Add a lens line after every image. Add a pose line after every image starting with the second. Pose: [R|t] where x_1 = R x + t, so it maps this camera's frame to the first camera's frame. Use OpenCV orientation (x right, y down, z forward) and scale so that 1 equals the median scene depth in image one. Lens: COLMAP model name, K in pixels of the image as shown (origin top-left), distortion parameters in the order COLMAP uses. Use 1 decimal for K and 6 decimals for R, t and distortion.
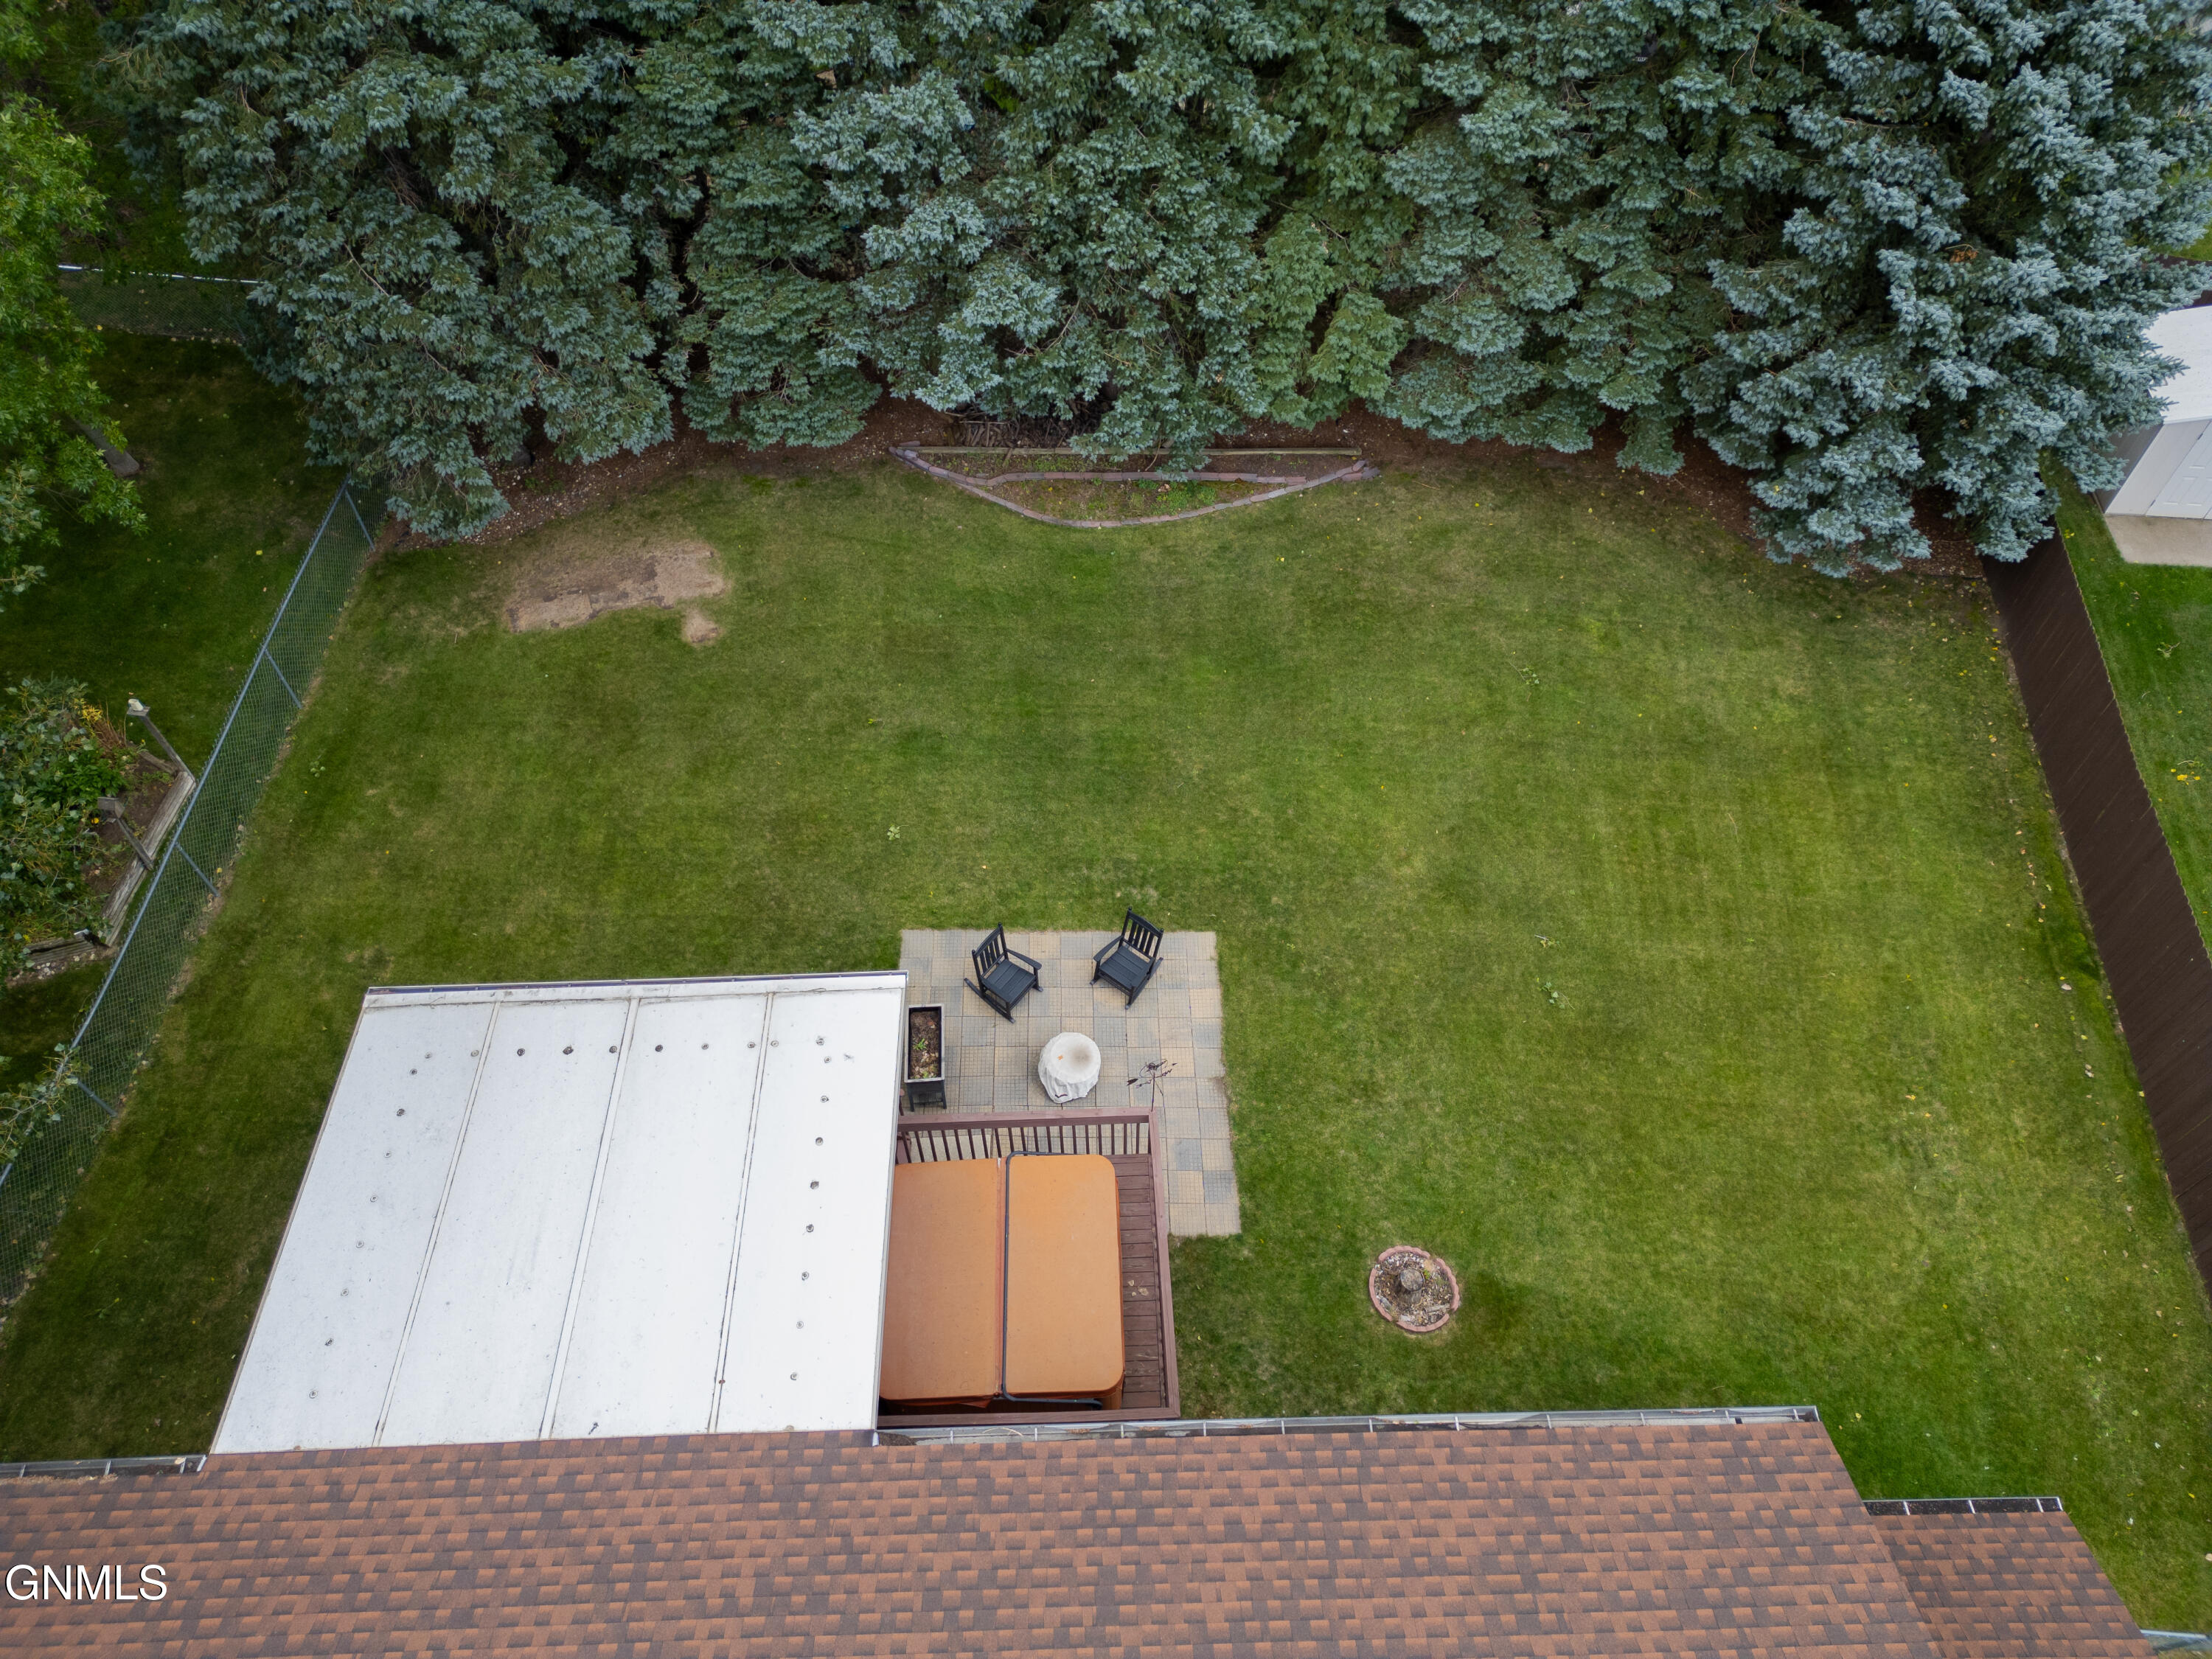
lens RADIAL K [[1536.9, 0, 1108.0], [0, 1536.9, 801.9], [0, 0, 1]] dist [0.029209, -0.002653]
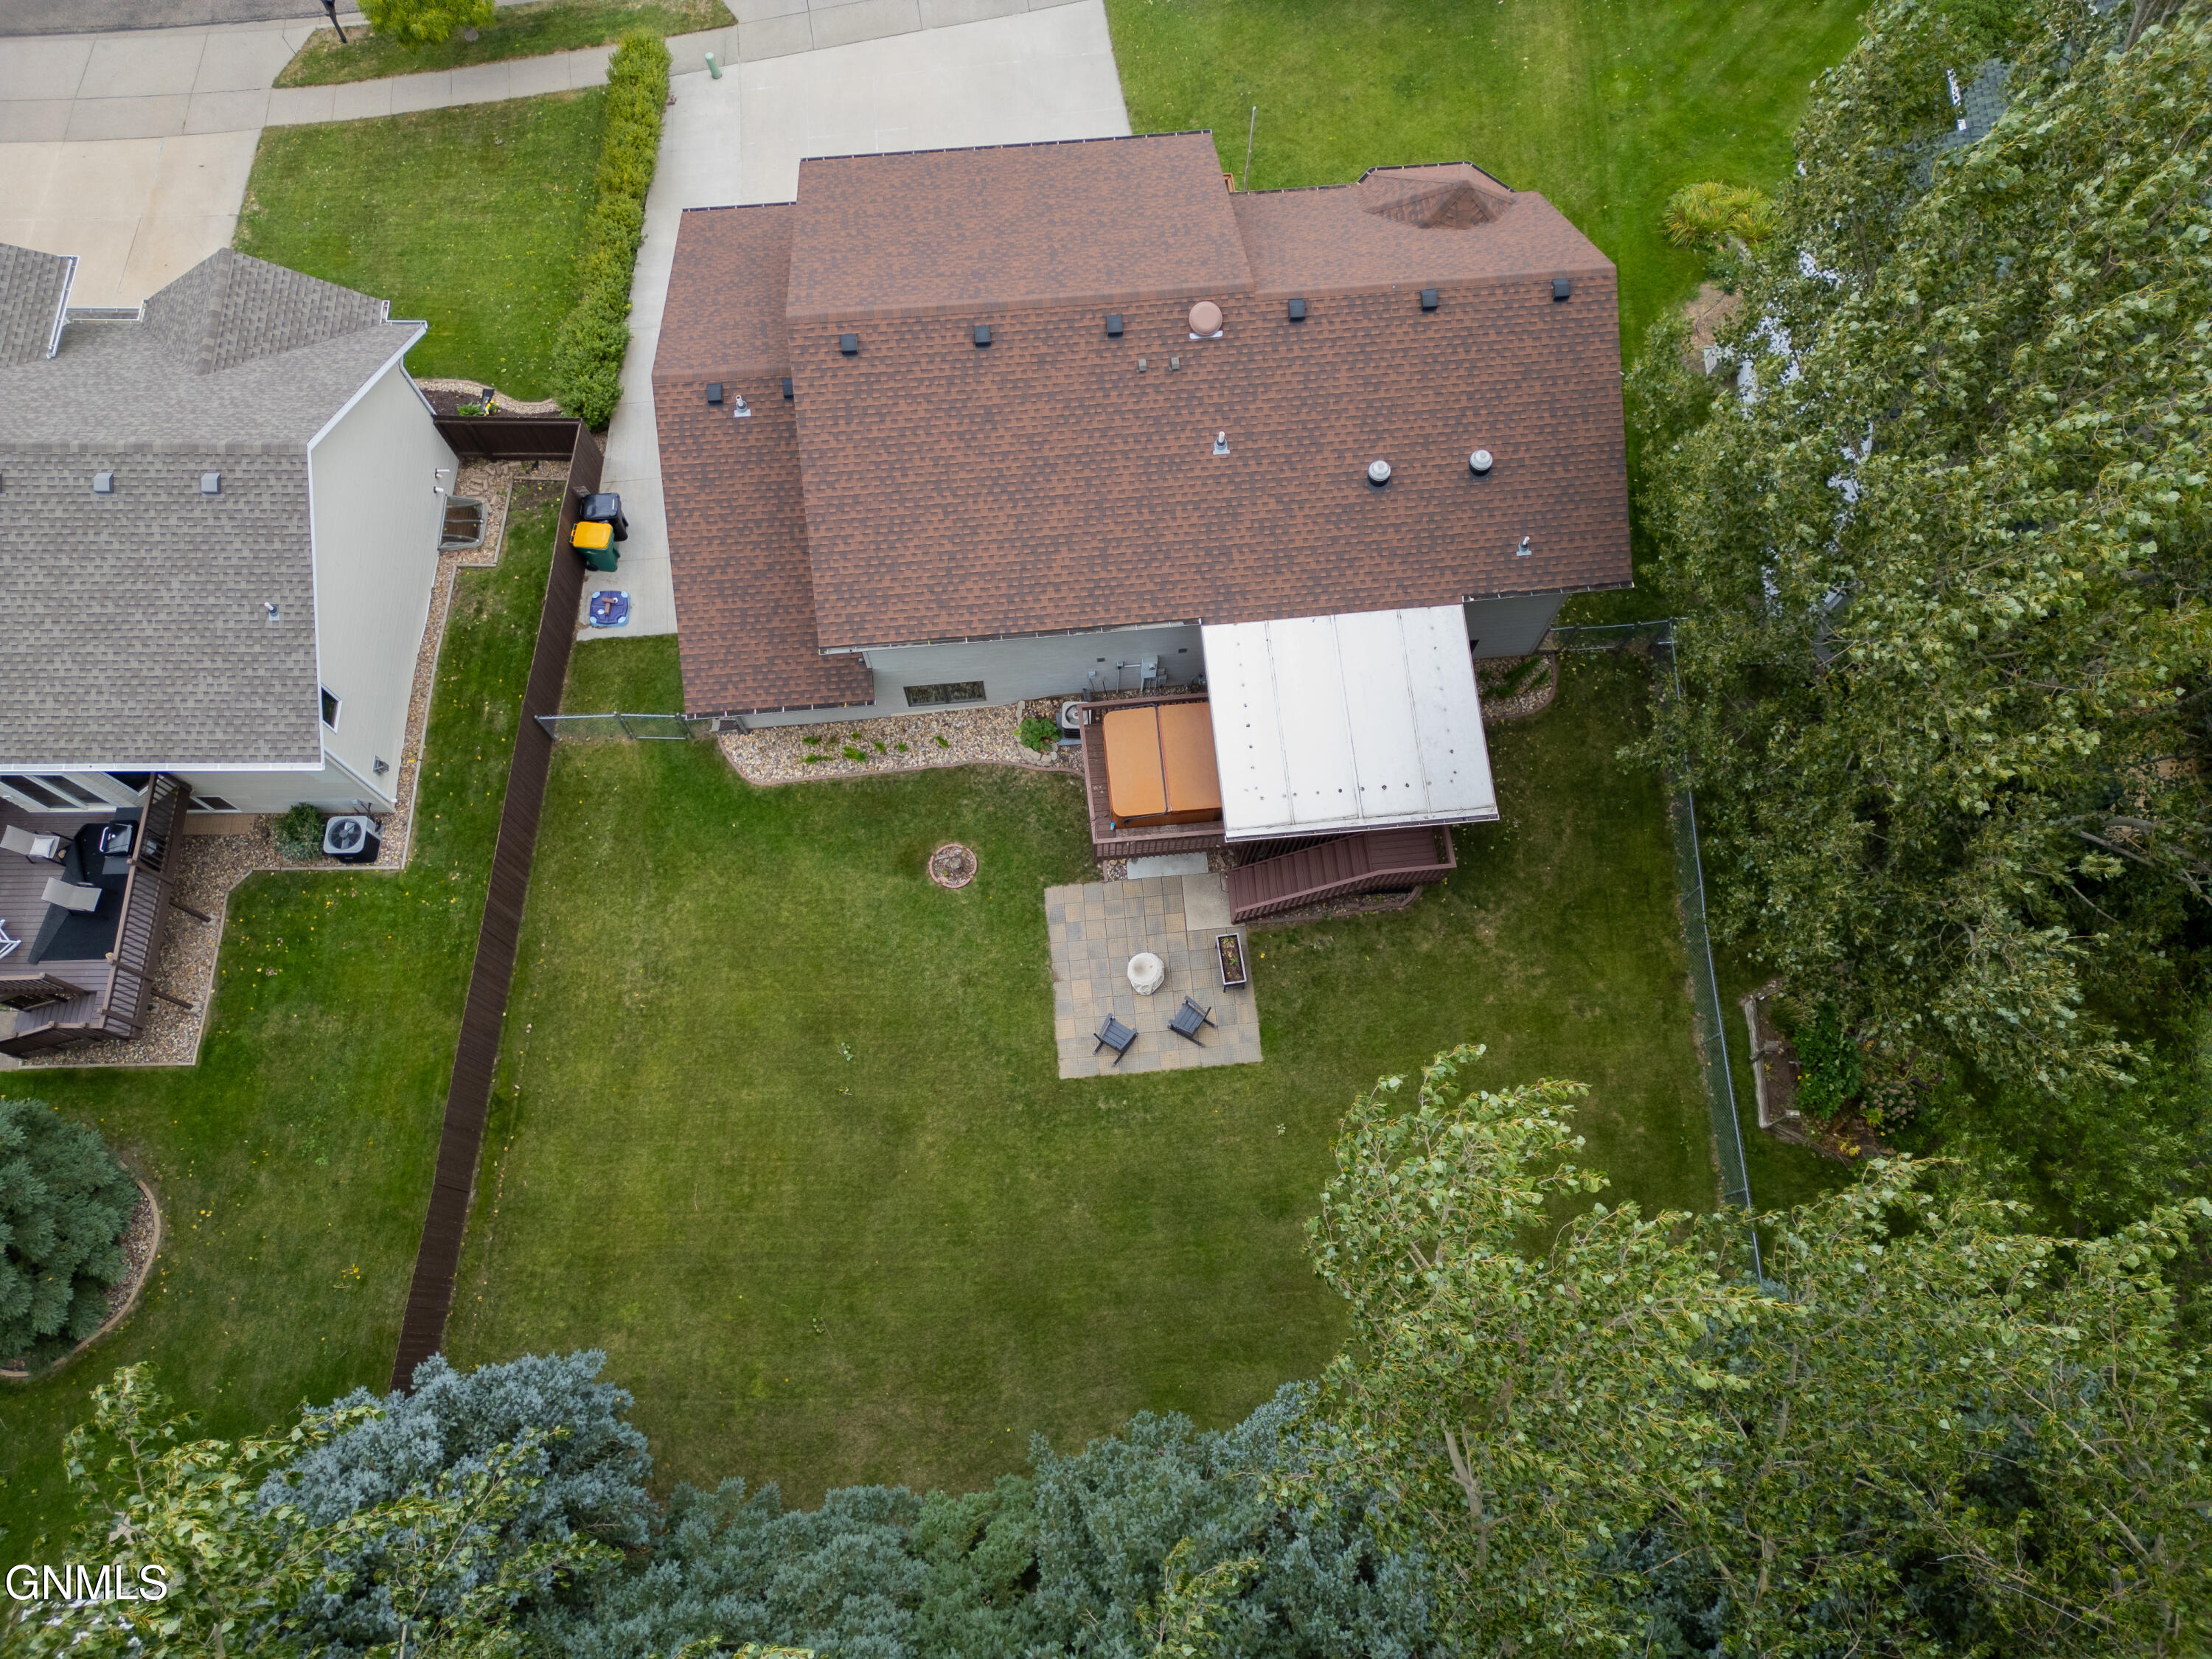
lens RADIAL K [[1536.9, 0, 1108.0], [0, 1536.9, 801.9], [0, 0, 1]] dist [0.029209, -0.002653]
pose [[-0.997962, 0.058663, -0.025128, 0.047972], [-0.052377, -0.527939, 0.847665, -1.139780], [0.036461, 0.847254, 0.529936, -0.046921]]
